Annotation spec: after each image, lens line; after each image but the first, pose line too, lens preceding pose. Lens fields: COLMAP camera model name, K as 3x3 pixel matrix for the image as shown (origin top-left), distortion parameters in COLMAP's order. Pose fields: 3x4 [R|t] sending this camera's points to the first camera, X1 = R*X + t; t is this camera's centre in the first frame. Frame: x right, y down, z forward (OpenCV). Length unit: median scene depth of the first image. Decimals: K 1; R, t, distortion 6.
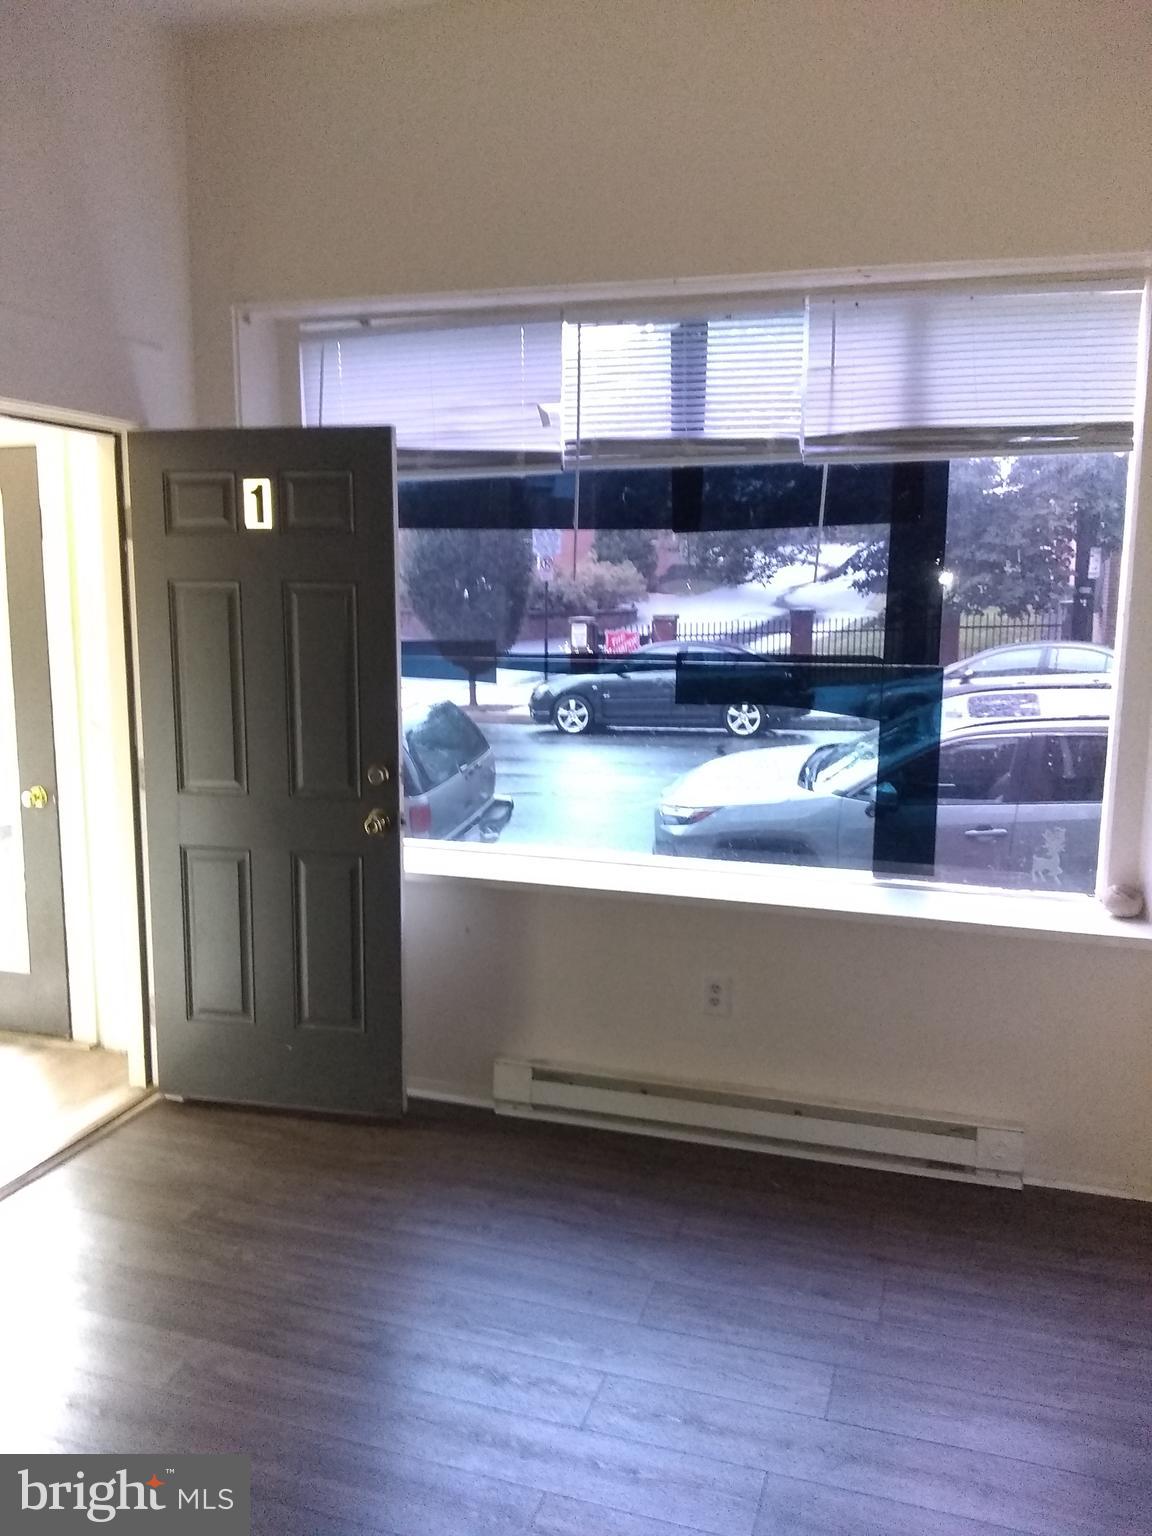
lens RADIAL K [[1181.0, 0, 576.0], [0, 1181.0, 768.0], [0, 0, 1]] dist [0.136245, -0.366250]
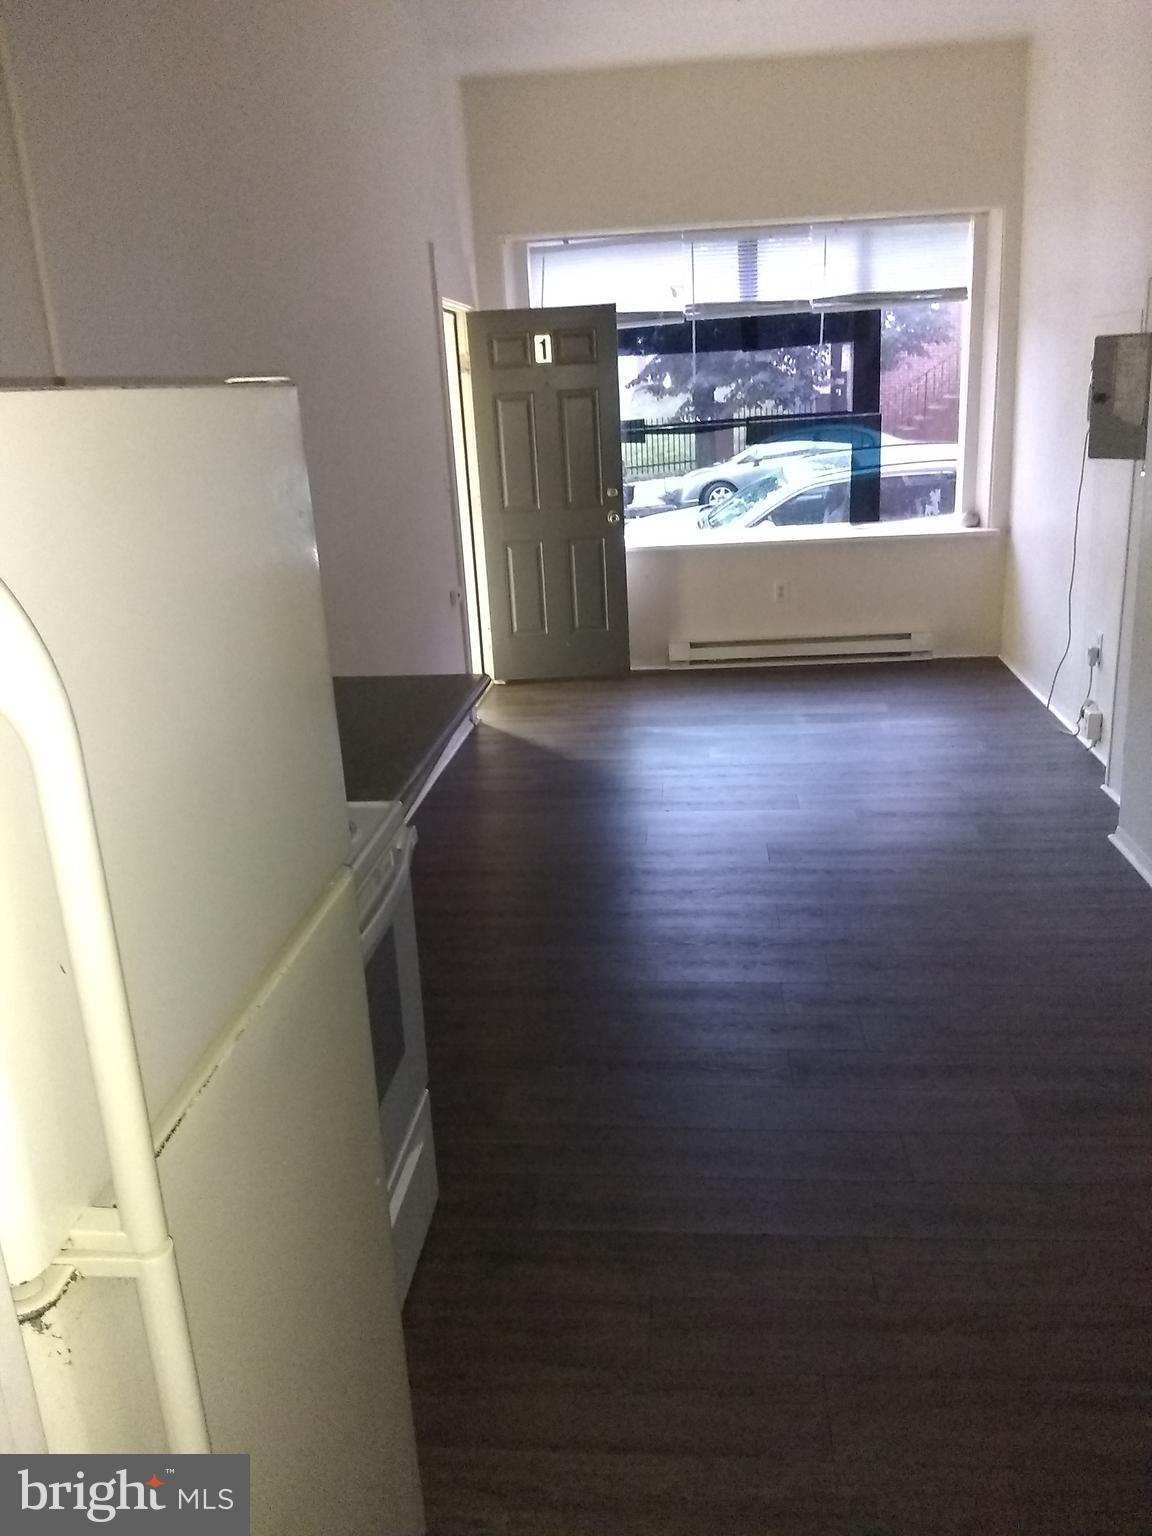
lens RADIAL K [[1181.0, 0, 576.0], [0, 1181.0, 768.0], [0, 0, 1]] dist [0.136245, -0.366250]
pose [[0.971946, -0.124295, 0.199681, -0.670872], [0.094416, 0.983740, 0.152777, 0.146852], [-0.215423, -0.129638, 0.967878, -0.924681]]
